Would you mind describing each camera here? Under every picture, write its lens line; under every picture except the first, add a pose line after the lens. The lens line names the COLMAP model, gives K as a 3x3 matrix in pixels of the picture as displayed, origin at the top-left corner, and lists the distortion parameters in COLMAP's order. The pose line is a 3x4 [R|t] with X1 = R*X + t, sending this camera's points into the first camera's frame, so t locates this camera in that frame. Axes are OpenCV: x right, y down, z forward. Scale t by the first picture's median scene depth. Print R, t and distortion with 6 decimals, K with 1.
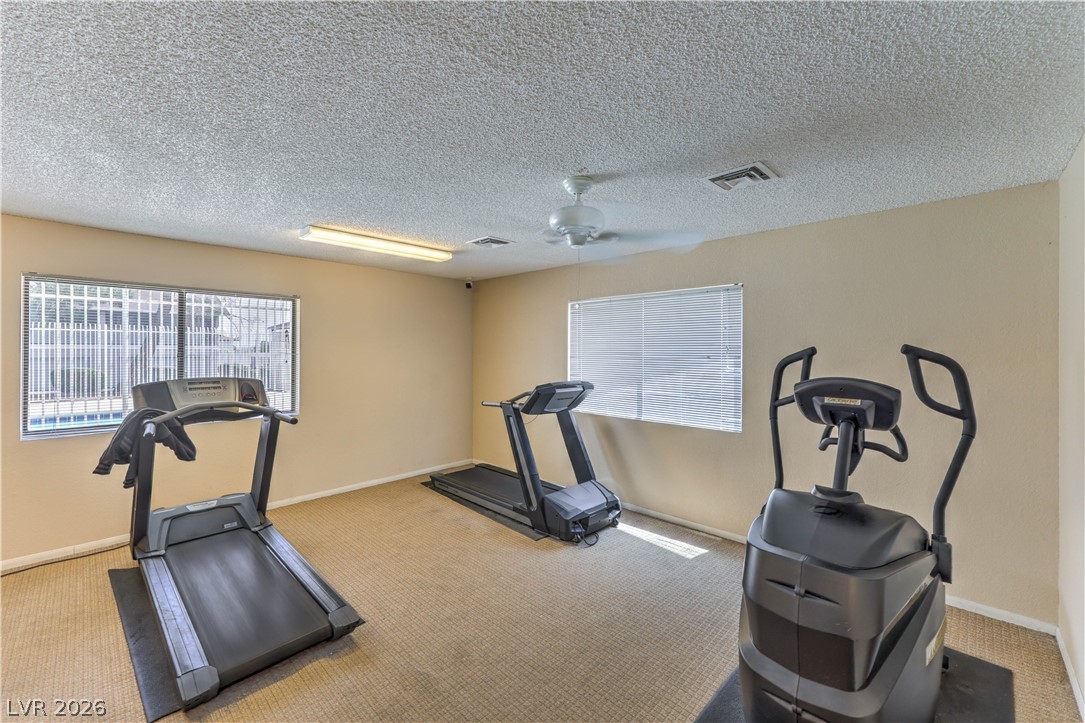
lens RADIAL K [[436.6, 0, 537.9], [0, 436.6, 352.4], [0, 0, 1]] dist [0.003748, 0.000572]
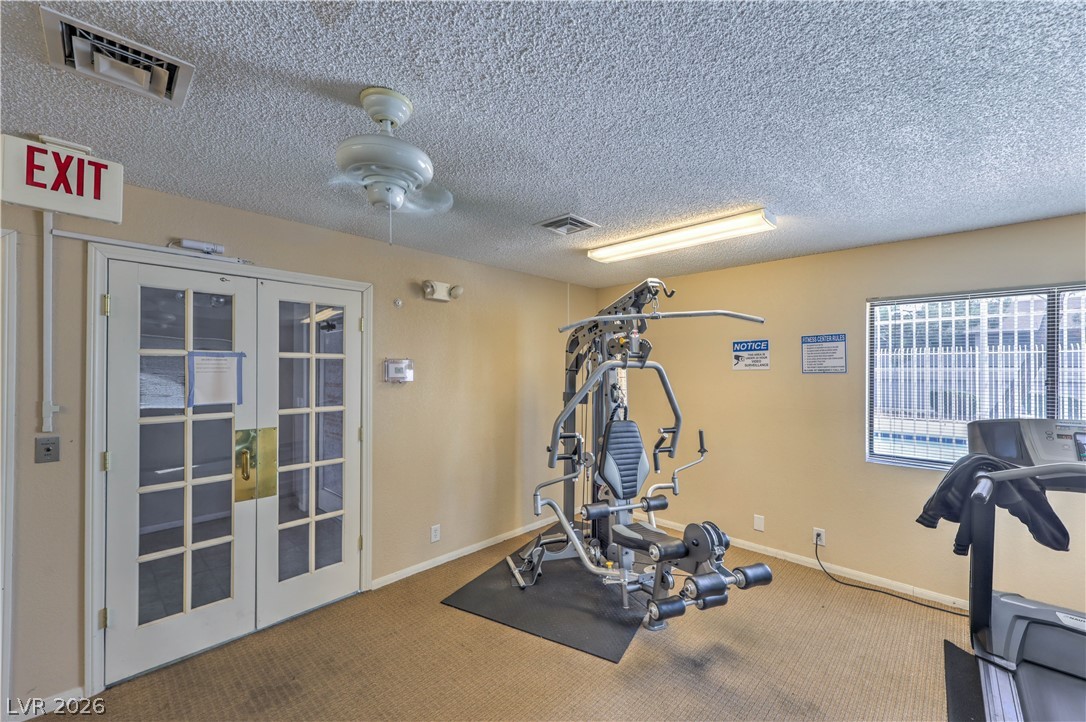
lens RADIAL K [[437.0, 0, 537.6], [0, 437.0, 365.2], [0, 0, 1]] dist [0.003748, 0.000572]
pose [[-0.003399, -0.010465, -0.999939, -0.143166], [-0.012685, 0.999865, -0.010422, -0.006187], [0.999914, 0.012649, -0.003531, 0.234228]]
